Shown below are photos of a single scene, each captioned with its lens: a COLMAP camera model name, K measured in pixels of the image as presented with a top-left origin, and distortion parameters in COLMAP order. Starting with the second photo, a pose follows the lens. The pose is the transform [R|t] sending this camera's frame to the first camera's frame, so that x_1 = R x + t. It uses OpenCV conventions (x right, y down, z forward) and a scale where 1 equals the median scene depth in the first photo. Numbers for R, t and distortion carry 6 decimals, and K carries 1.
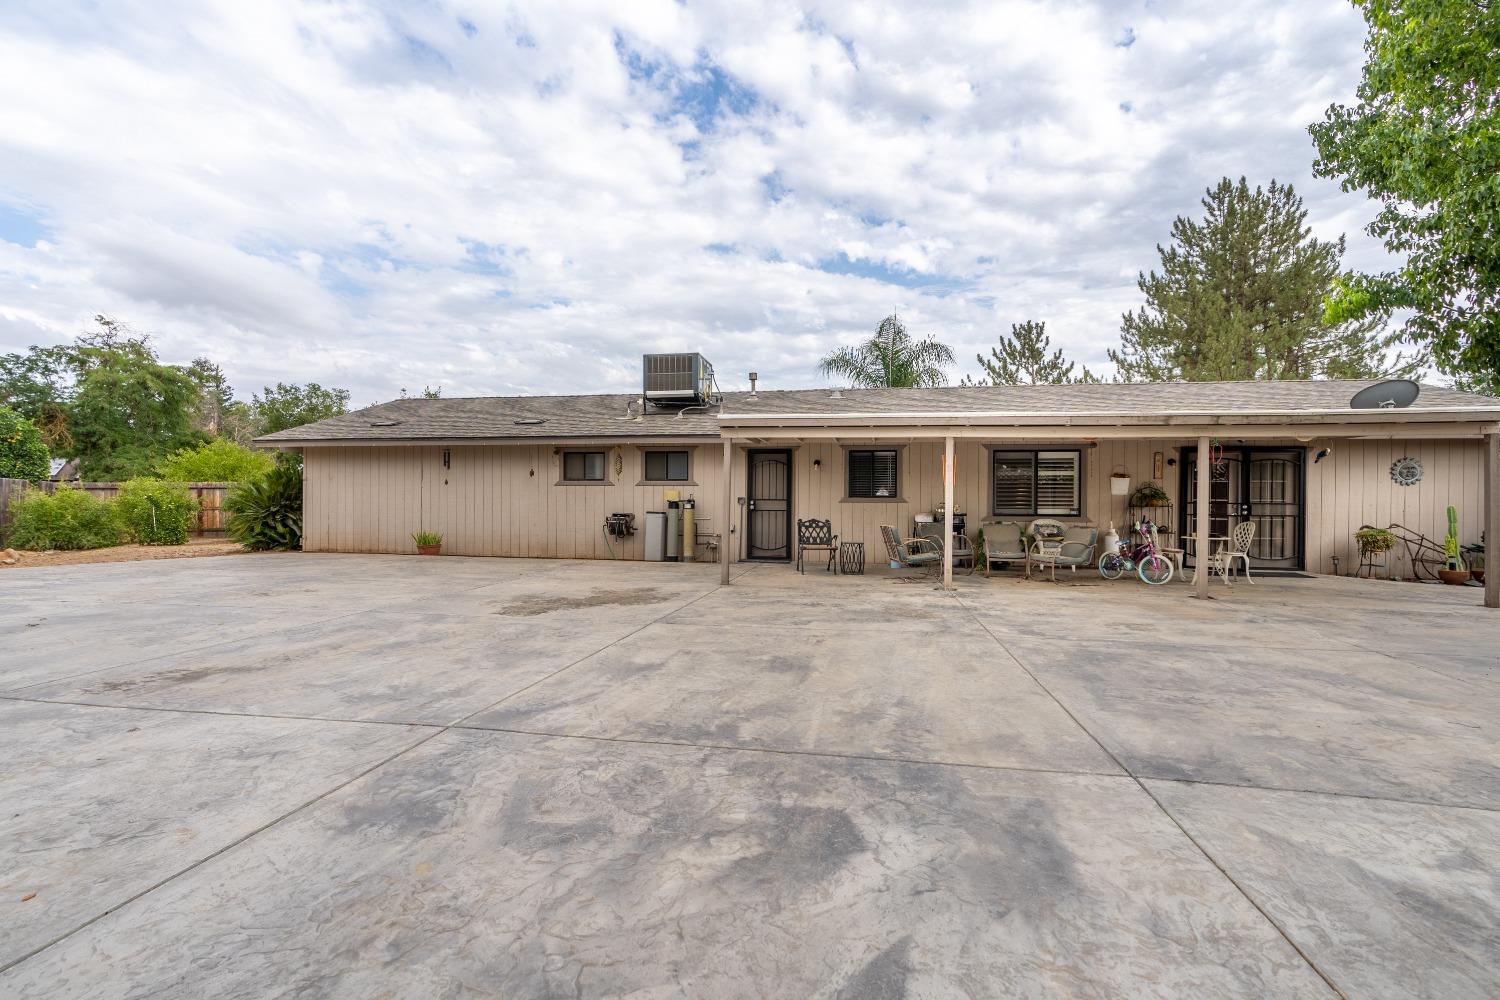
lens RADIAL K [[678.0, 0, 751.4], [0, 678.0, 494.7], [0, 0, 1]] dist [-0.007471, 0.002661]
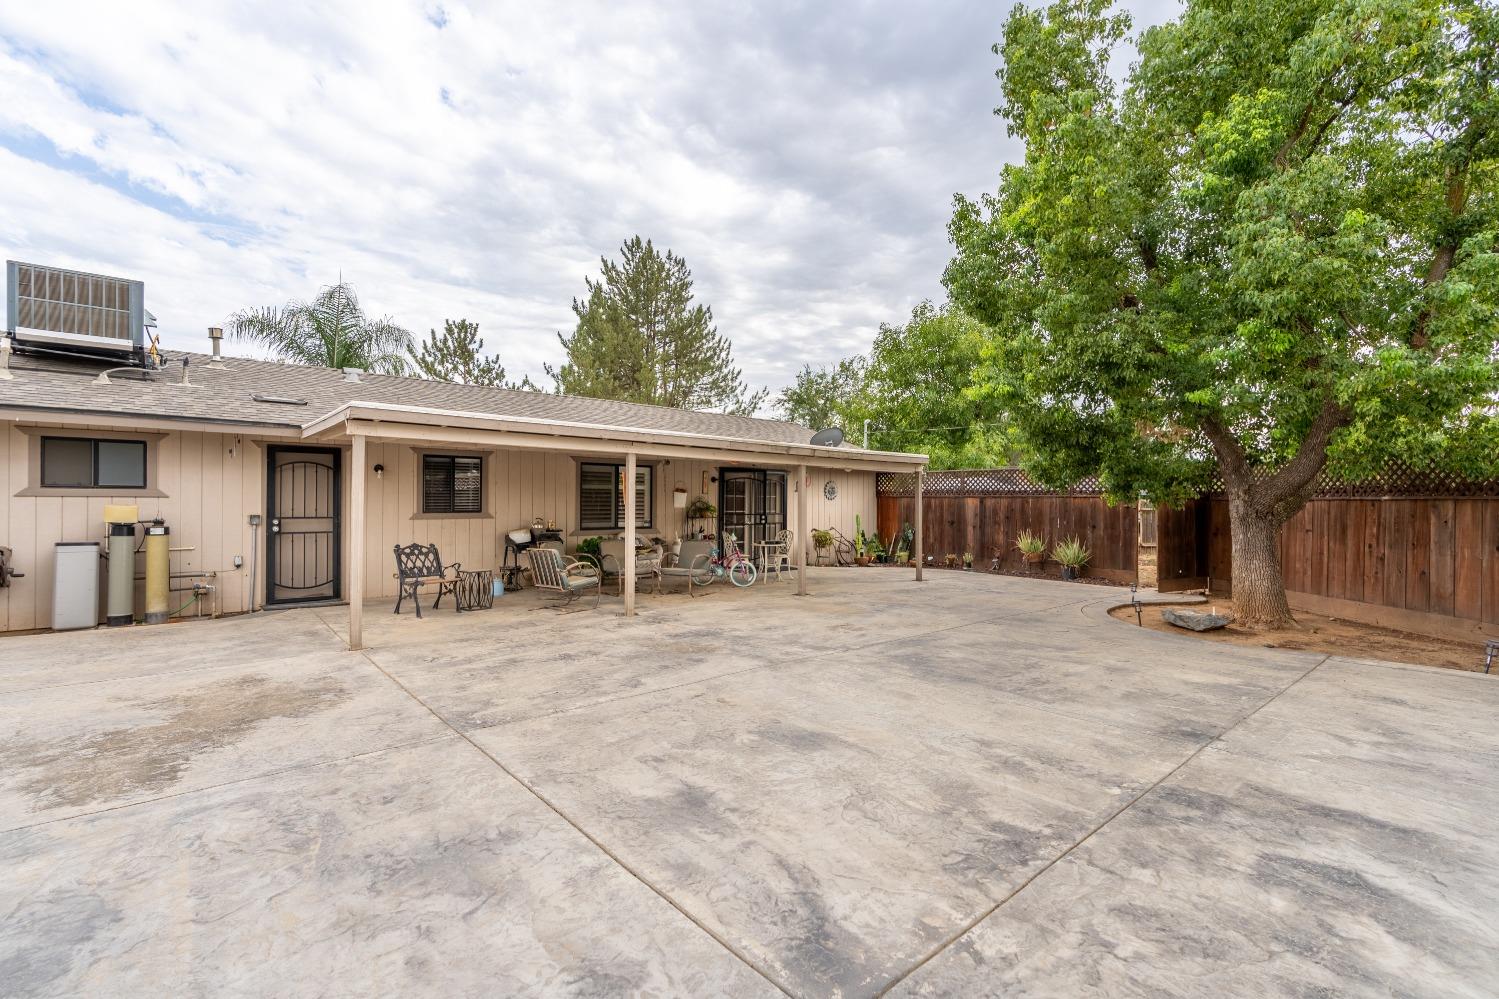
lens RADIAL K [[677.5, 0, 749.2], [0, 677.5, 498.1], [0, 0, 1]] dist [-0.007471, 0.002661]
pose [[0.617708, 0.001469, 0.786406, -0.241080], [-0.007178, 0.999967, 0.003770, -0.018923], [-0.786375, -0.007973, 0.617699, 0.196014]]
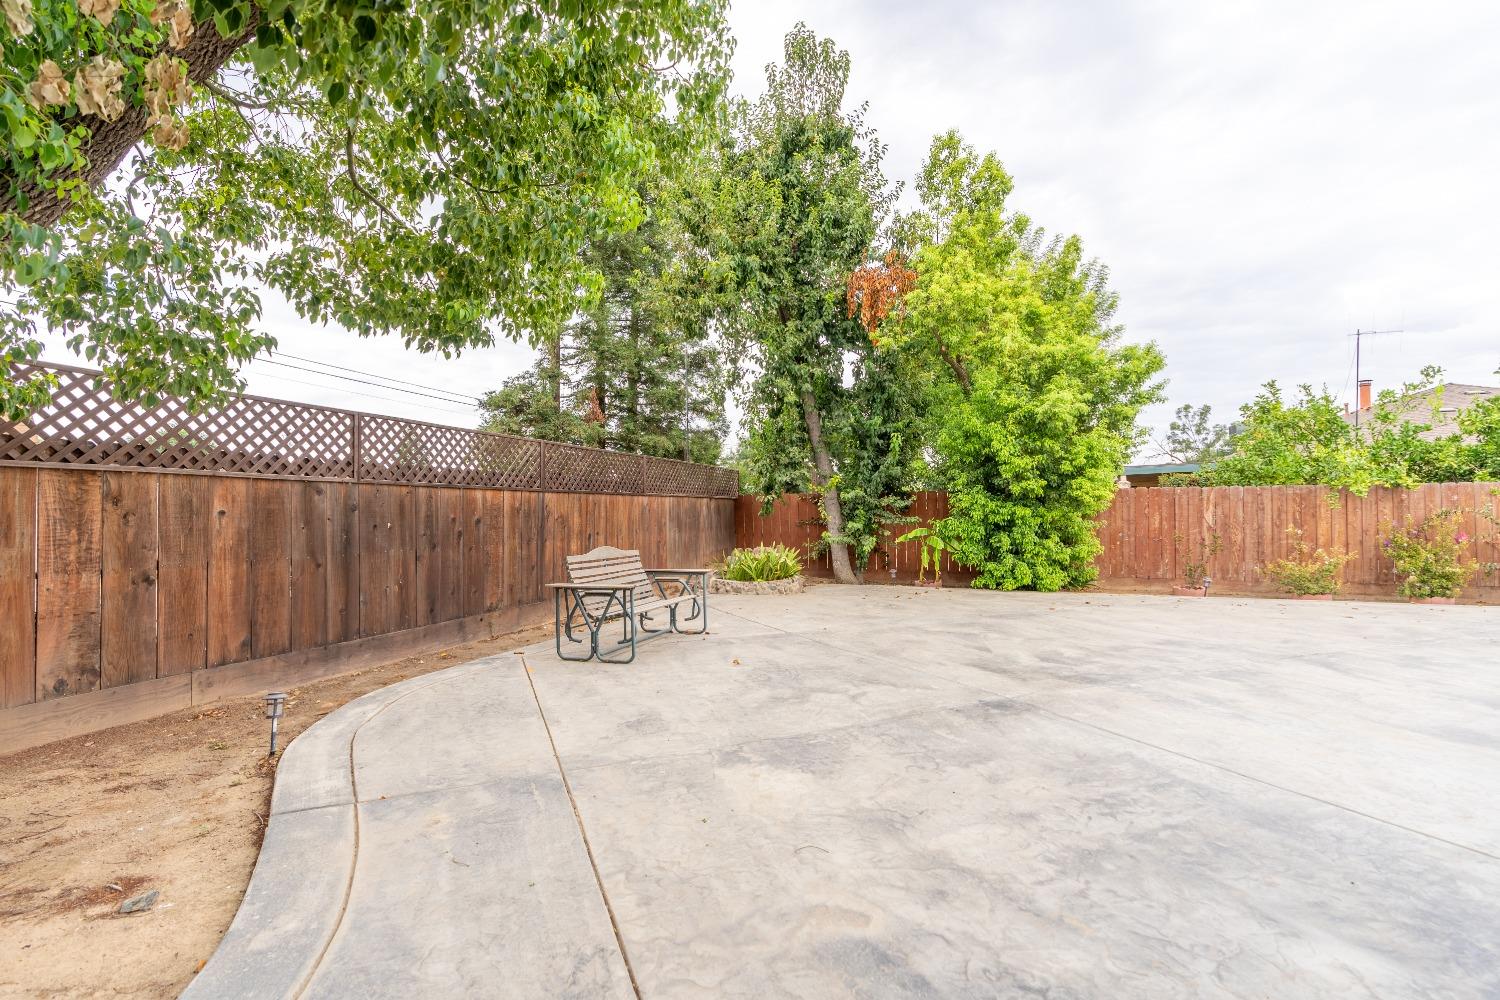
lens RADIAL K [[678.0, 0, 758.4], [0, 678.0, 504.0], [0, 0, 1]] dist [-0.007471, 0.002661]
pose [[-0.828850, -0.007884, -0.559416, 0.418224], [0.001675, 0.999861, -0.016572, 0.001211], [0.559469, -0.014673, -0.828721, 0.433006]]
